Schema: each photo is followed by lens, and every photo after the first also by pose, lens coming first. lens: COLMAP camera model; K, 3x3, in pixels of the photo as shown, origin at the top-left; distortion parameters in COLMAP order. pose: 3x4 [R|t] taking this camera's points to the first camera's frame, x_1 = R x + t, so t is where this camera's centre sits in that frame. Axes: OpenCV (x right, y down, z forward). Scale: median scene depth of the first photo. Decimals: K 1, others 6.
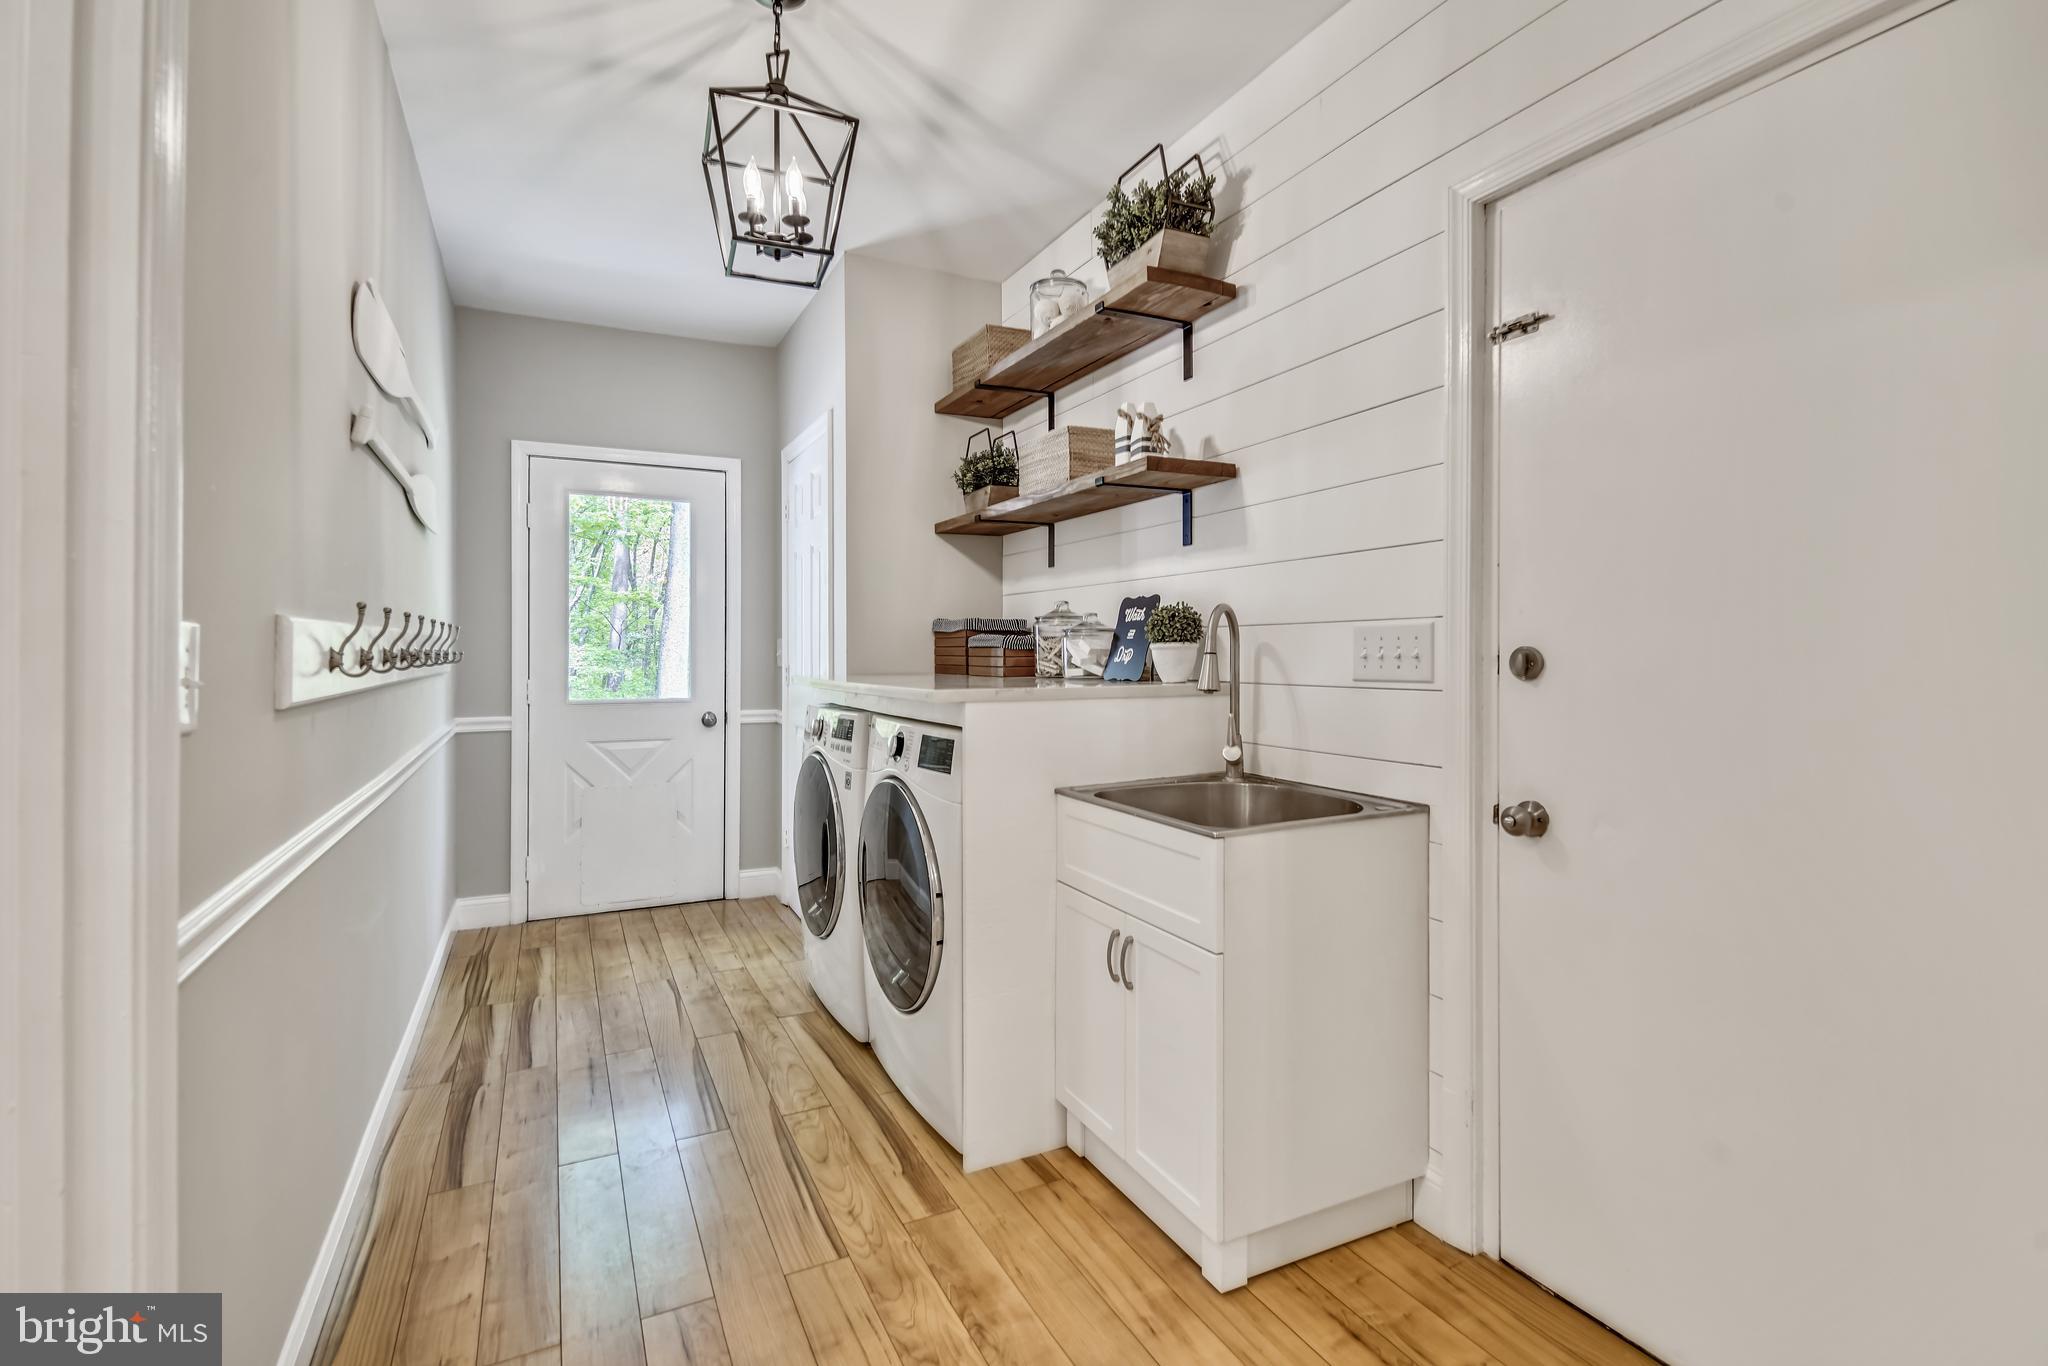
lens RADIAL K [[952.3, 0, 1026.9], [0, 952.3, 669.7], [0, 0, 1]] dist [0.023779, -0.012146]
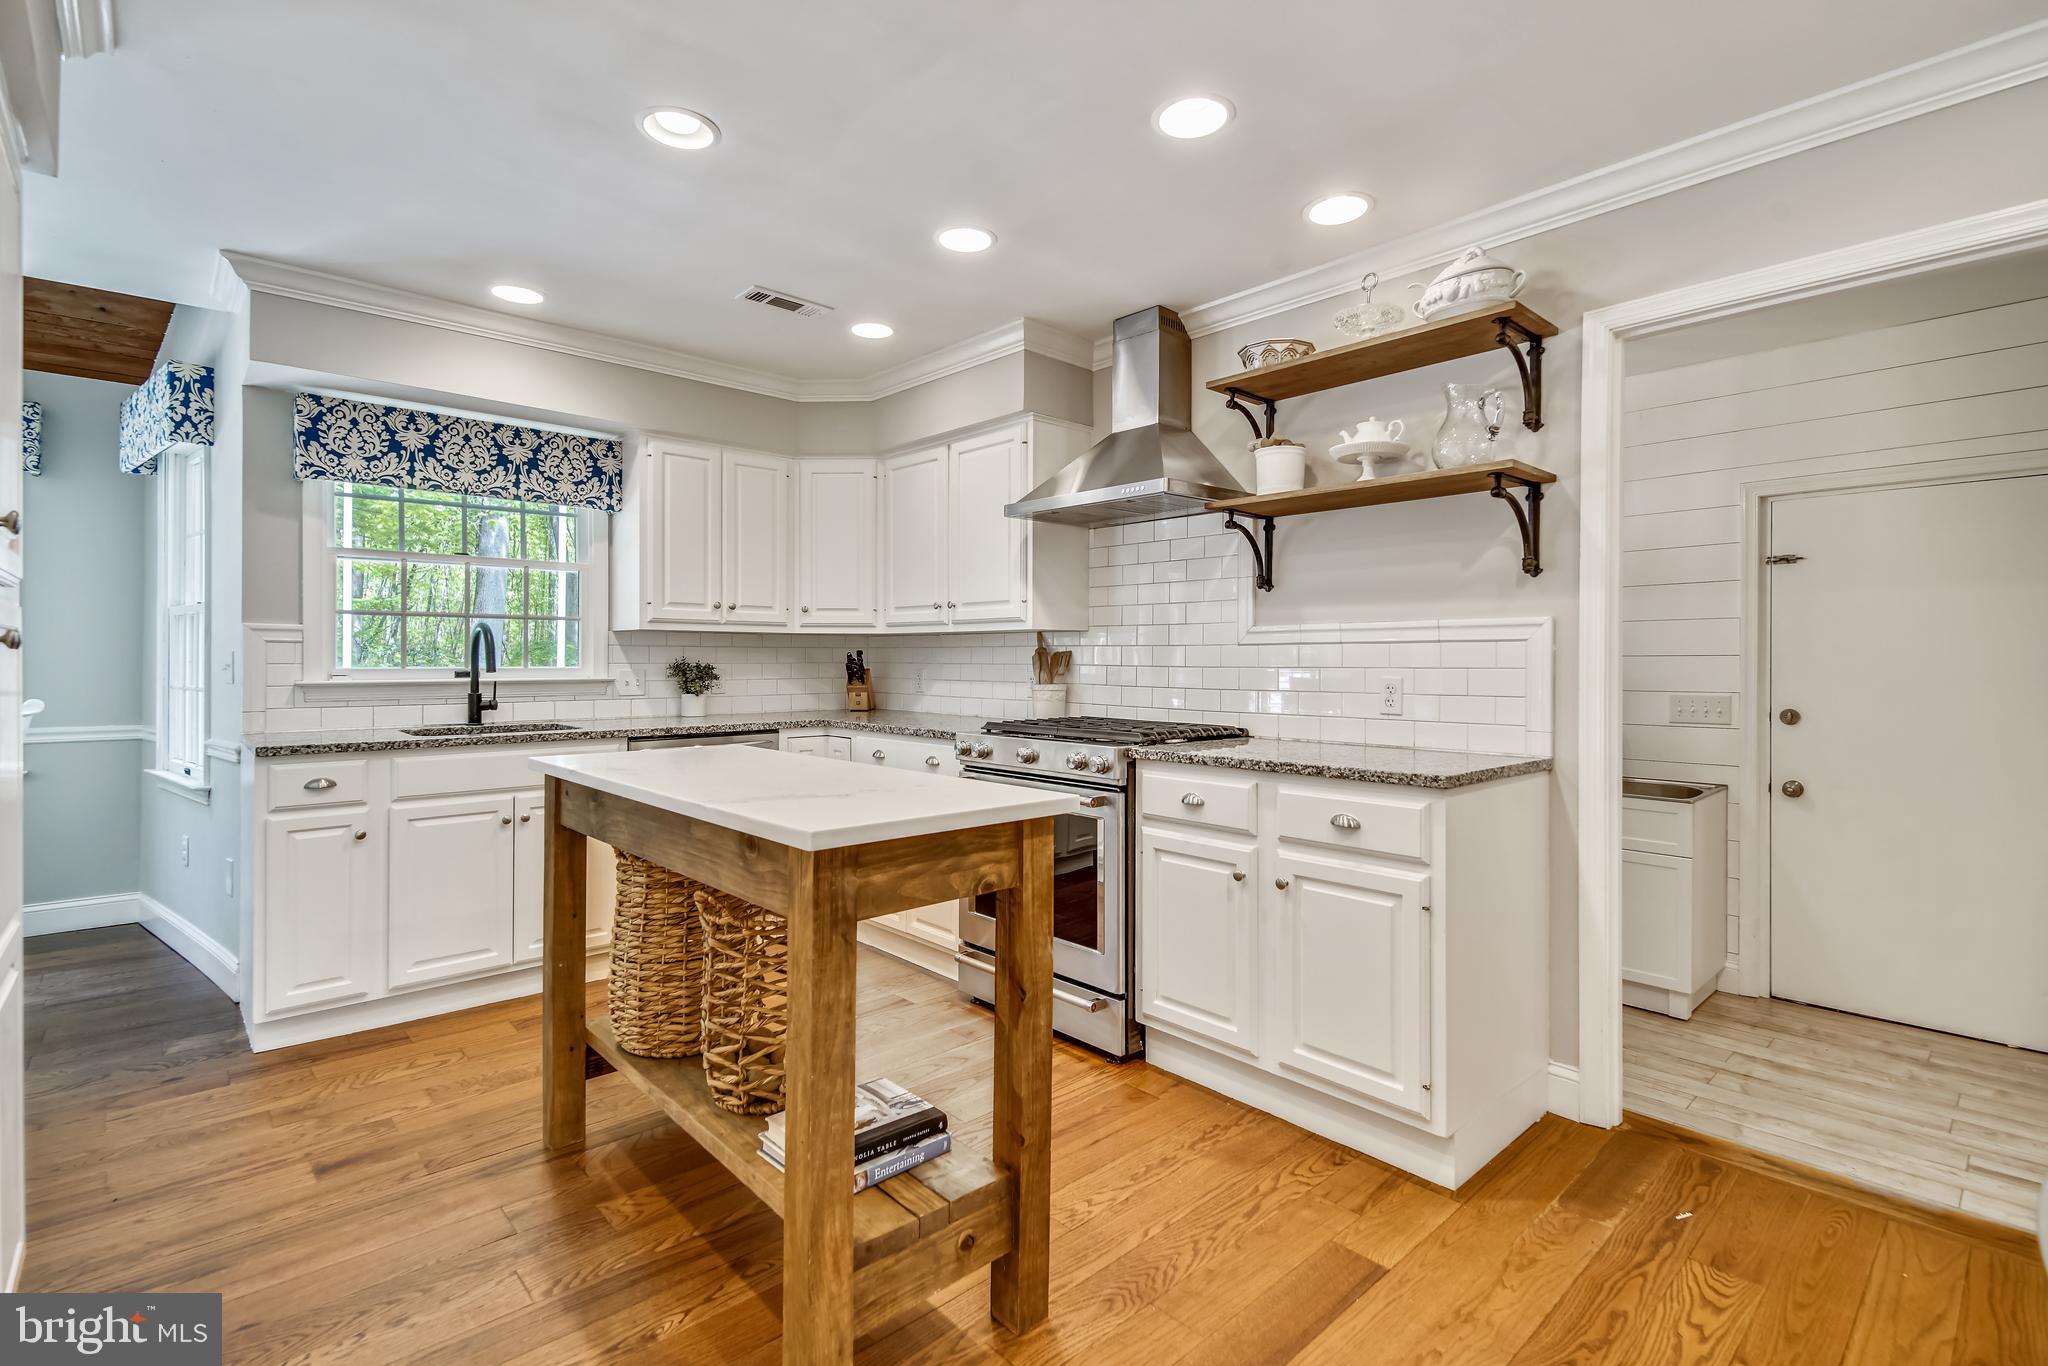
lens RADIAL K [[952.3, 0, 1026.9], [0, 952.3, 669.7], [0, 0, 1]] dist [0.023779, -0.012146]
pose [[0.961402, -0.002596, 0.275136, -1.512360], [0.004369, 0.999973, -0.005831, -0.094287], [-0.275113, 0.006807, 0.961388, -0.529448]]
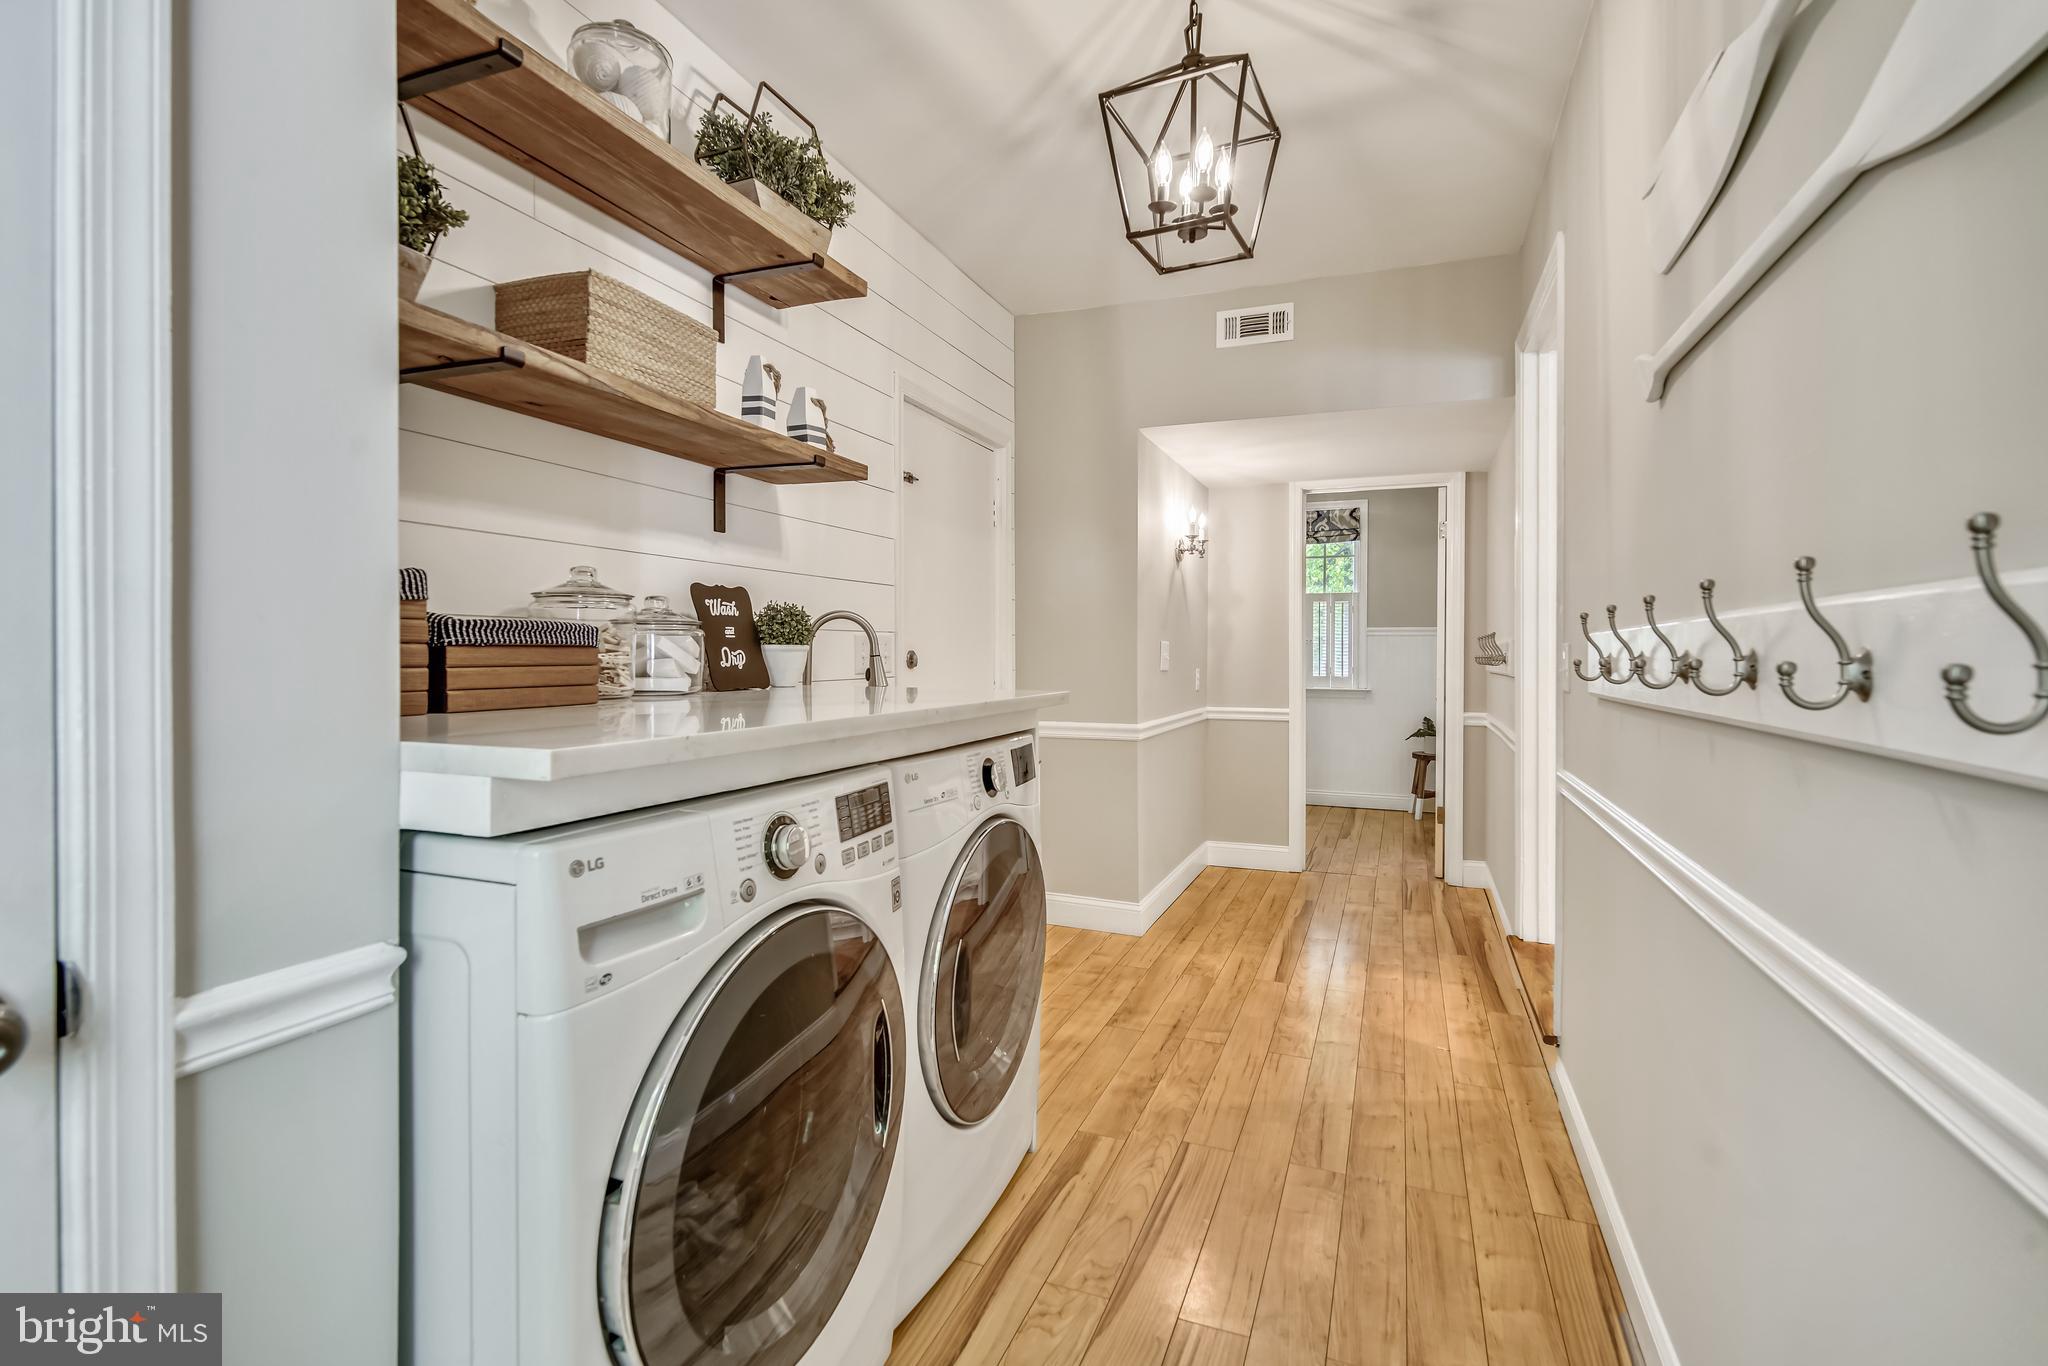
lens RADIAL K [[952.3, 0, 1026.9], [0, 952.3, 669.7], [0, 0, 1]] dist [0.023779, -0.012146]
pose [[-0.669080, -0.018696, 0.742955, -0.889829], [0.007773, 0.999453, 0.032151, -0.039041], [-0.743149, 0.027286, -0.668569, 1.815705]]
